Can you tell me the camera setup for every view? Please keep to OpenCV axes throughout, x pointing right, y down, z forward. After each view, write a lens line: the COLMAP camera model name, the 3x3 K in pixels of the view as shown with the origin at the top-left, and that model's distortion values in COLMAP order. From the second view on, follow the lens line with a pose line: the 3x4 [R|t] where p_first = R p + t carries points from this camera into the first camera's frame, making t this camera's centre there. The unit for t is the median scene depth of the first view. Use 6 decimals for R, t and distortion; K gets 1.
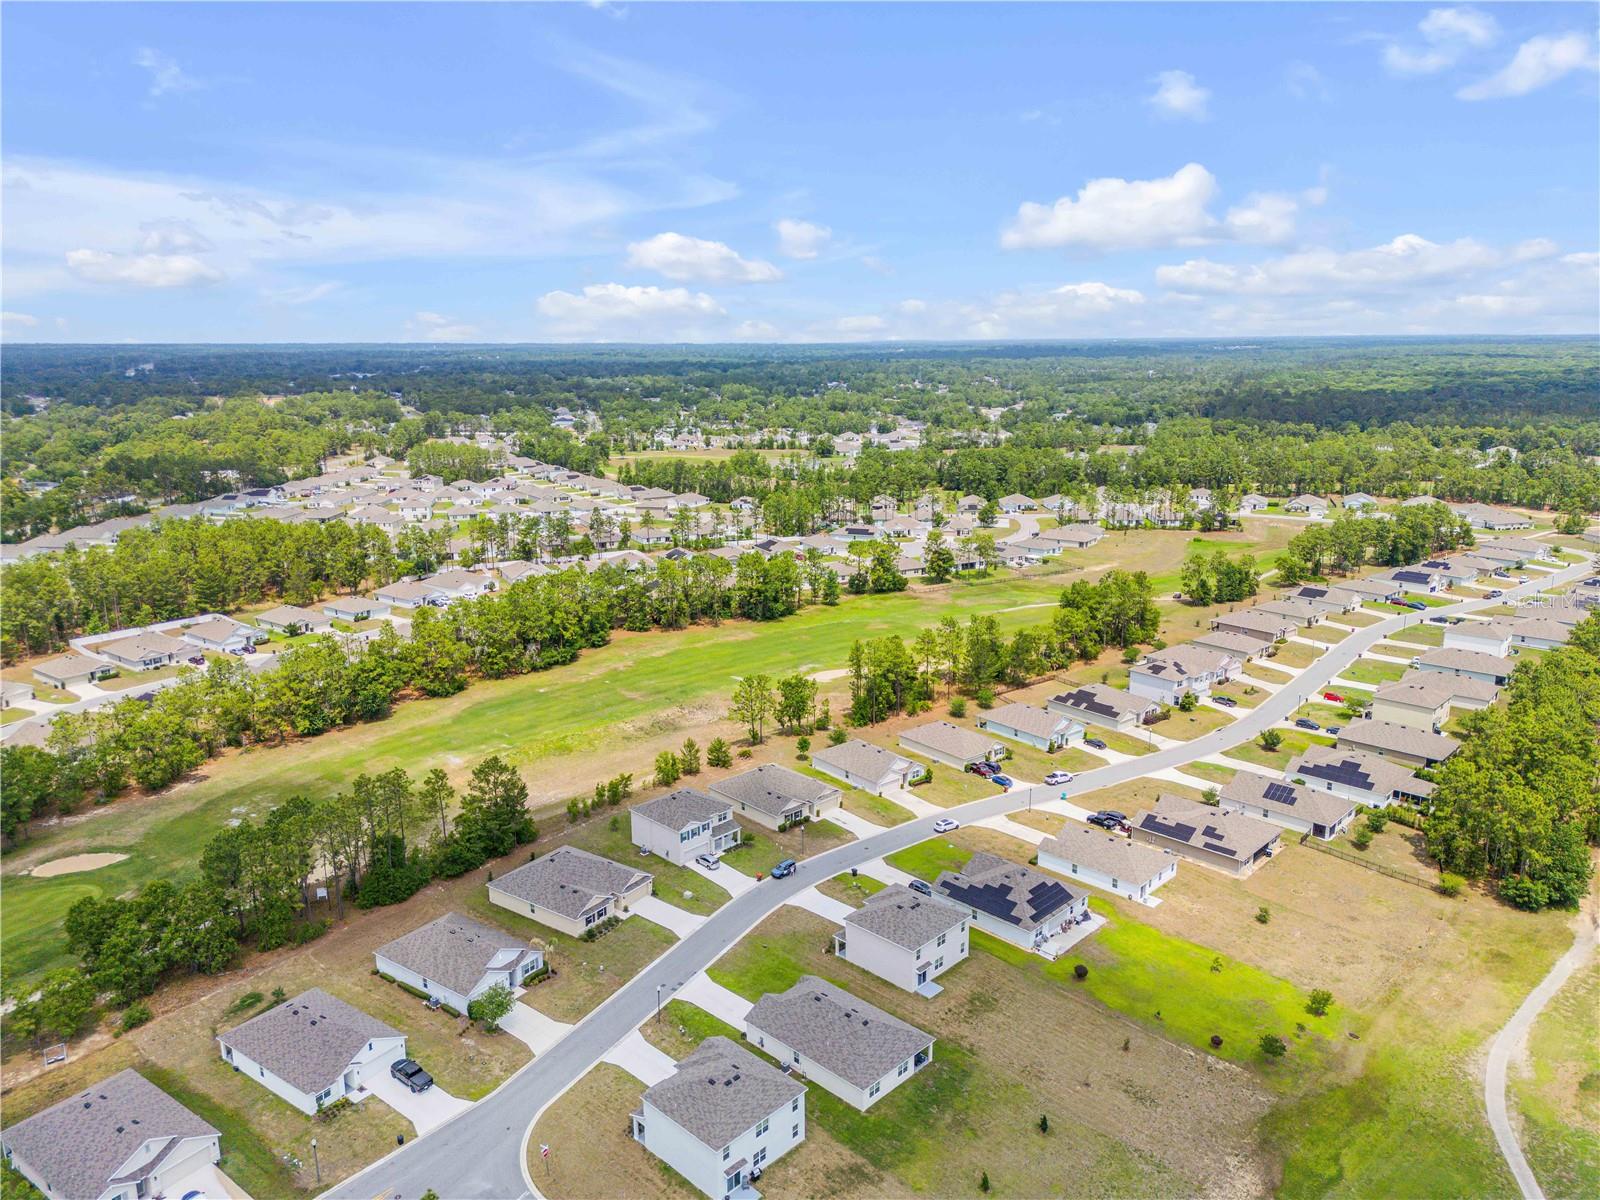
lens RADIAL K [[1107.7, 0, 800.0], [0, 1107.7, 600.0], [0, 0, 1]] dist [0.164998, -0.000325]
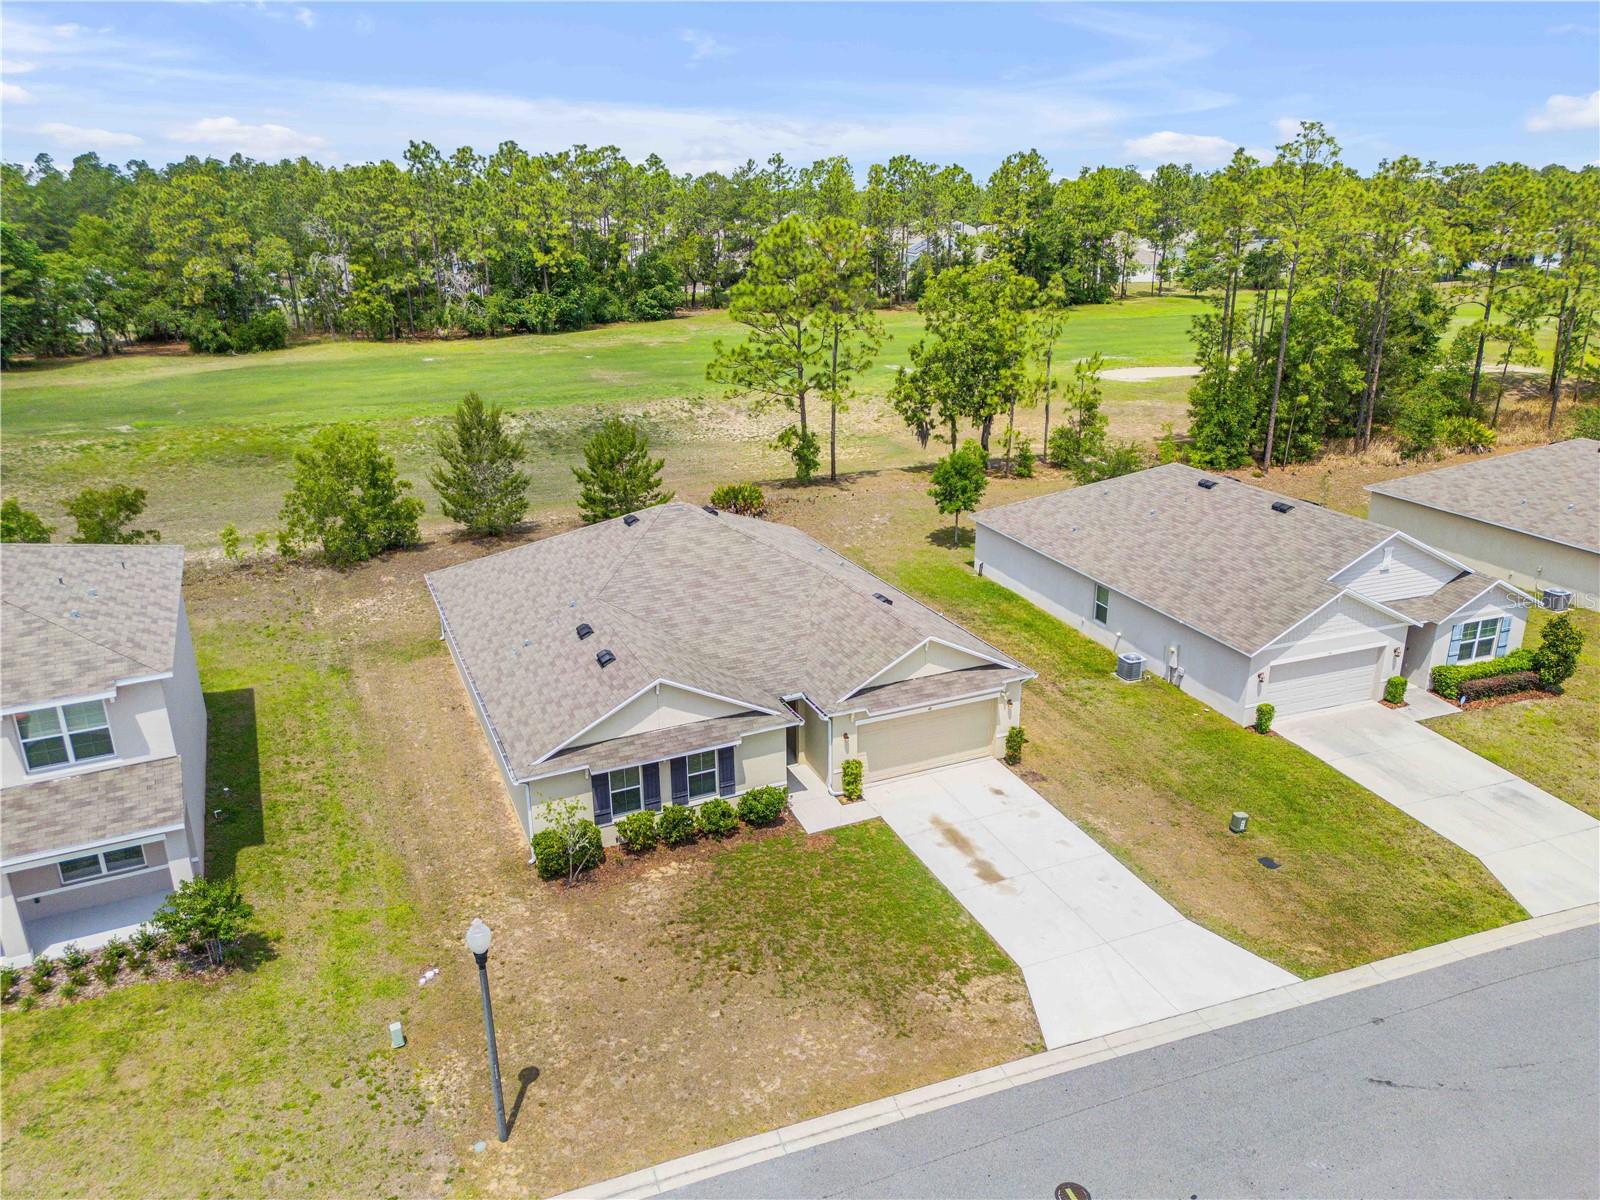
lens RADIAL K [[1124.4, 0, 800.0], [0, 1124.4, 600.0], [0, 0, 1]] dist [0.083921, -0.086306]
pose [[0.943706, 0.102159, -0.314613, 0.047294], [-0.065995, 0.990141, 0.123555, 0.113246], [0.324134, -0.095837, 0.941144, 0.662472]]
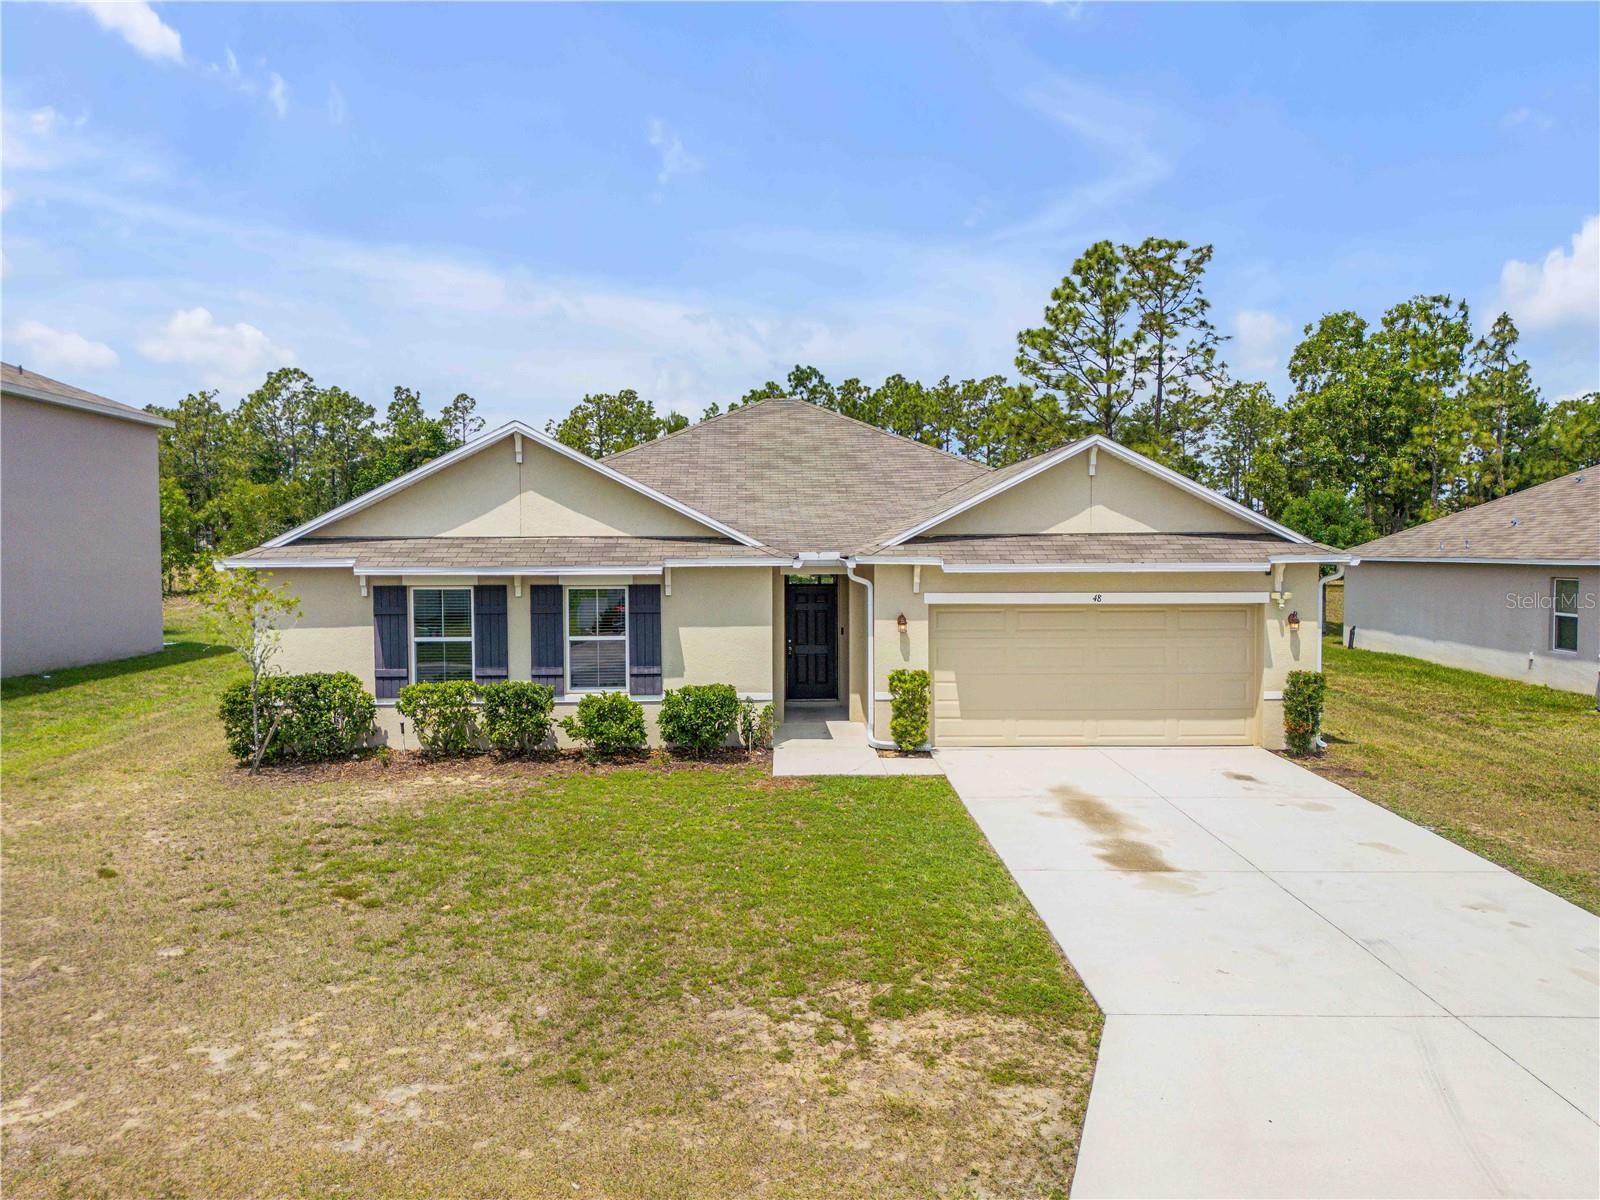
lens RADIAL K [[1124.4, 0, 800.0], [0, 1124.4, 600.0], [0, 0, 1]] dist [0.083921, -0.086306]
pose [[0.750984, 0.030896, -0.659597, 0.051157], [-0.148247, 0.981294, -0.122822, 0.153560], [0.643463, 0.190021, 0.741517, 0.735807]]
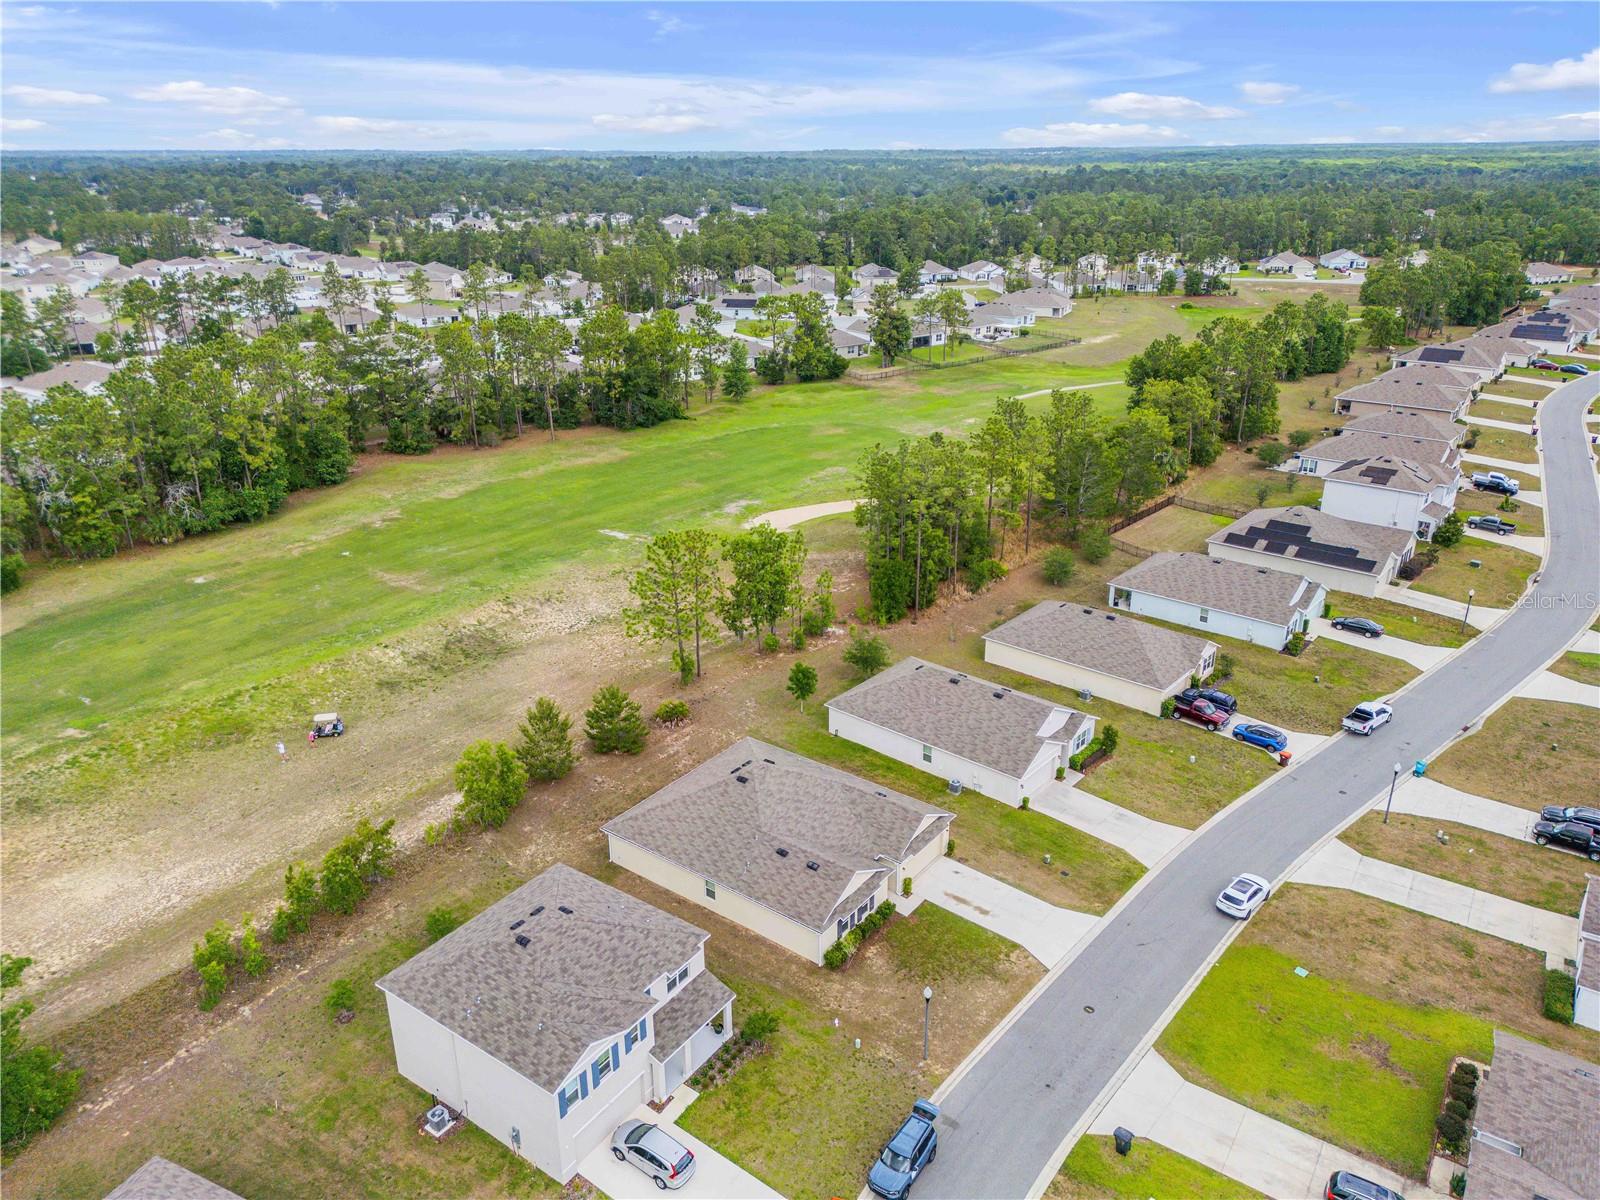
lens RADIAL K [[1124.4, 0, 800.0], [0, 1124.4, 600.0], [0, 0, 1]] dist [0.083921, -0.086306]
pose [[0.985746, -0.062882, 0.156049, -0.058740], [0.038956, 0.987628, 0.151899, 0.026742], [-0.163670, -0.143655, 0.976000, 0.506713]]
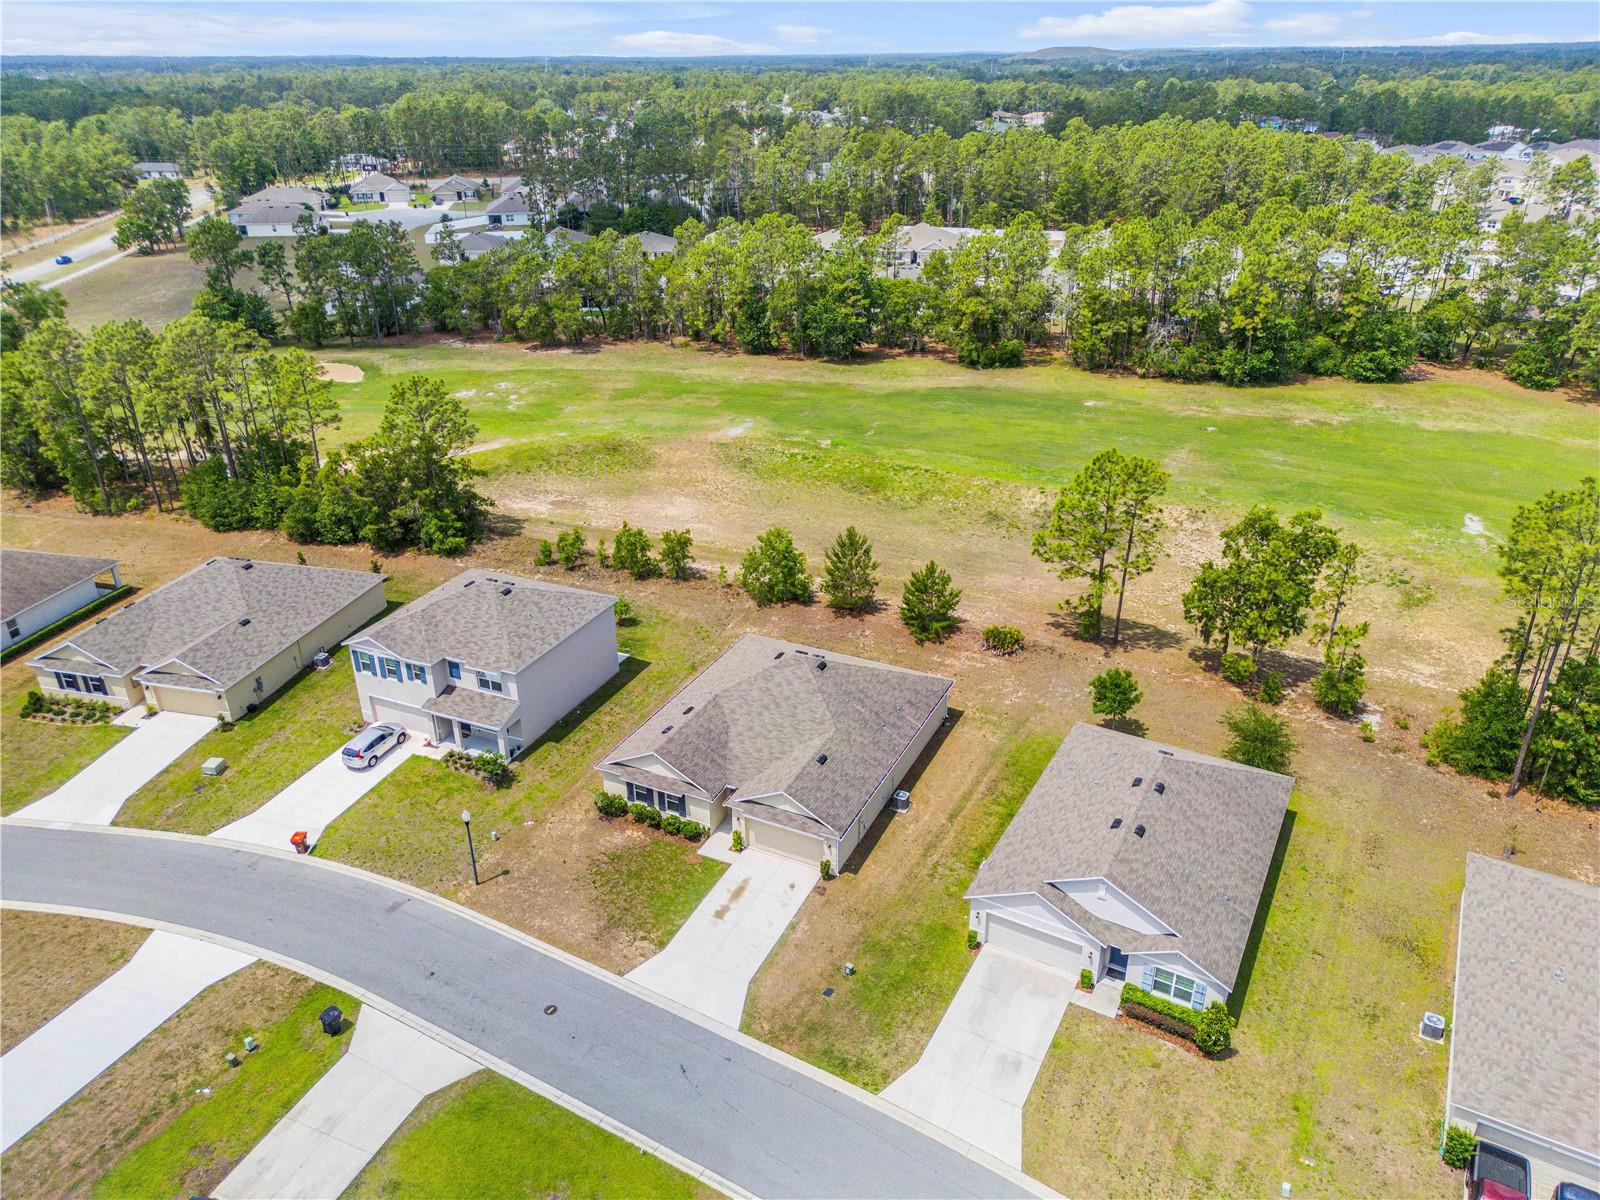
lens RADIAL K [[1124.4, 0, 800.0], [0, 1124.4, 600.0], [0, 0, 1]] dist [0.083921, -0.086306]
pose [[0.354633, 0.407099, -0.841728, 0.214674], [-0.206440, 0.912113, 0.354164, 0.004951], [0.911931, 0.048169, 0.407507, 0.694075]]
